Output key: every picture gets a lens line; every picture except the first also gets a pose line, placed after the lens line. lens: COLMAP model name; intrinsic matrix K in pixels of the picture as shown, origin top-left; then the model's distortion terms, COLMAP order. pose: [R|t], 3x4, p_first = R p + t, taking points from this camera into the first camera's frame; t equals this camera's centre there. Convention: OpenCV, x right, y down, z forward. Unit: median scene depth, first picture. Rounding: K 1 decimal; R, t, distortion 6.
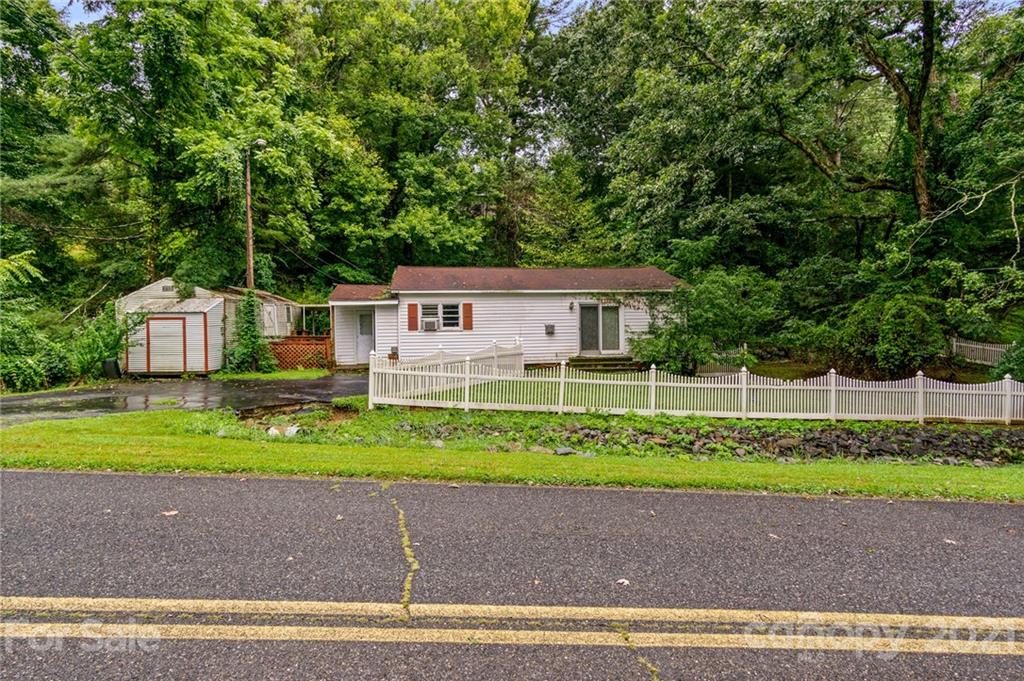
lens RADIAL K [[546.8, 0, 511.0], [0, 546.8, 346.1], [0, 0, 1]] dist [0.001400, 0.000219]
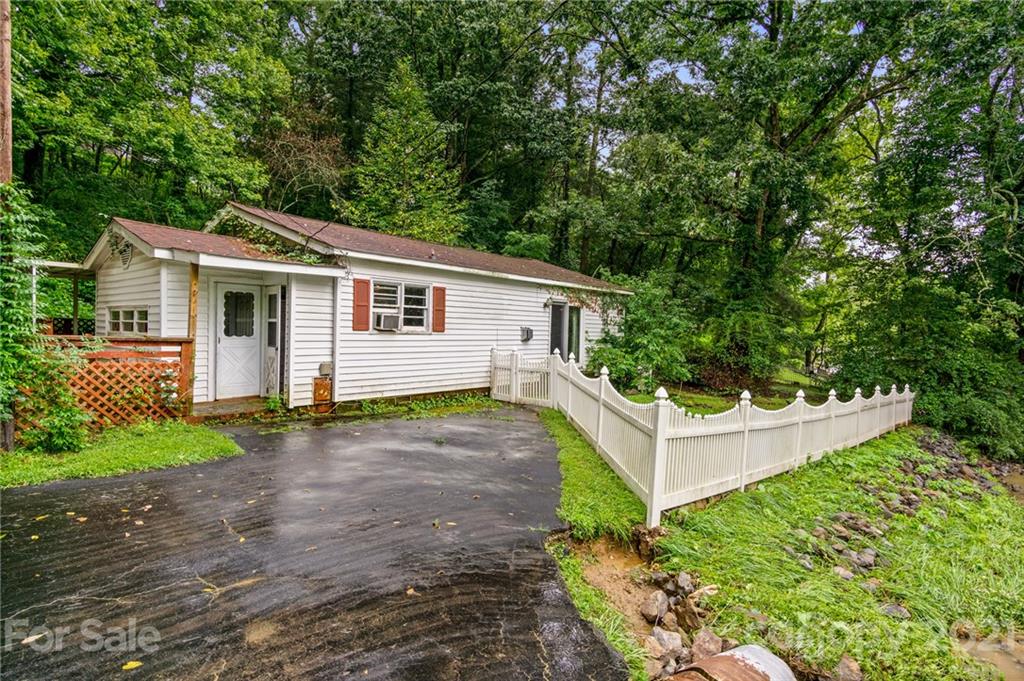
lens RADIAL K [[544.4, 0, 512.0], [0, 544.4, 340.5], [0, 0, 1]] dist [0.000260, 0.000409]
pose [[0.728593, 0.017008, 0.684736, -0.424060], [-0.013067, 0.999855, -0.010930, -0.015315], [-0.684823, -0.000984, 0.728709, 0.517306]]
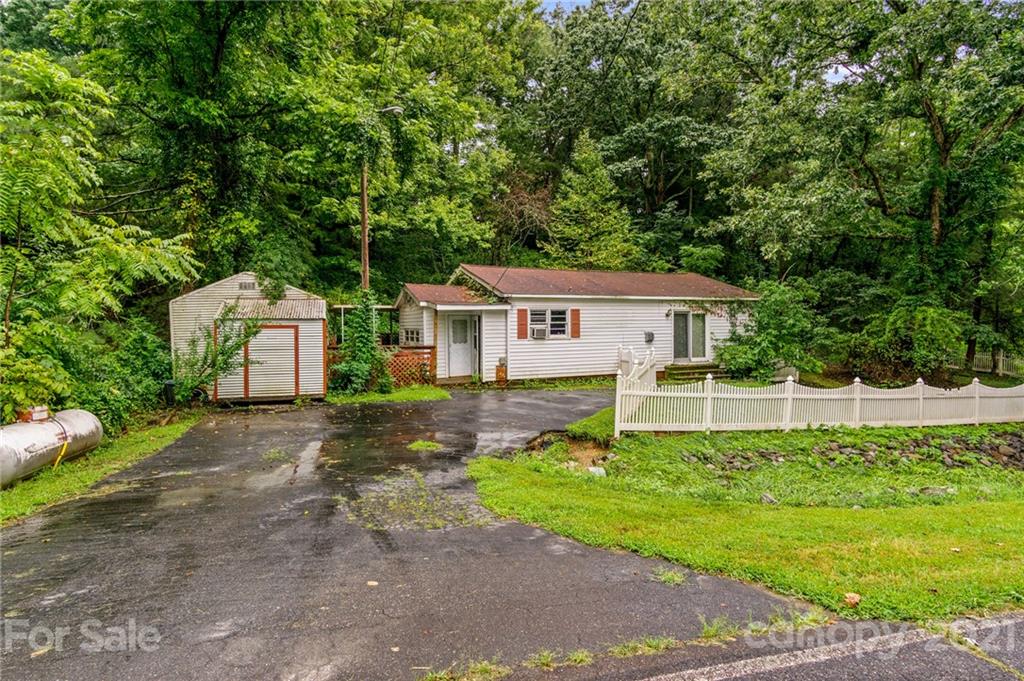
lens RADIAL K [[544.4, 0, 512.0], [0, 544.4, 340.5], [0, 0, 1]] dist [0.000260, 0.000409]
pose [[0.958183, -0.002676, 0.286143, -0.445198], [0.002861, 0.999996, -0.000229, -0.025302], [-0.286141, 0.001038, 0.958187, 0.149362]]
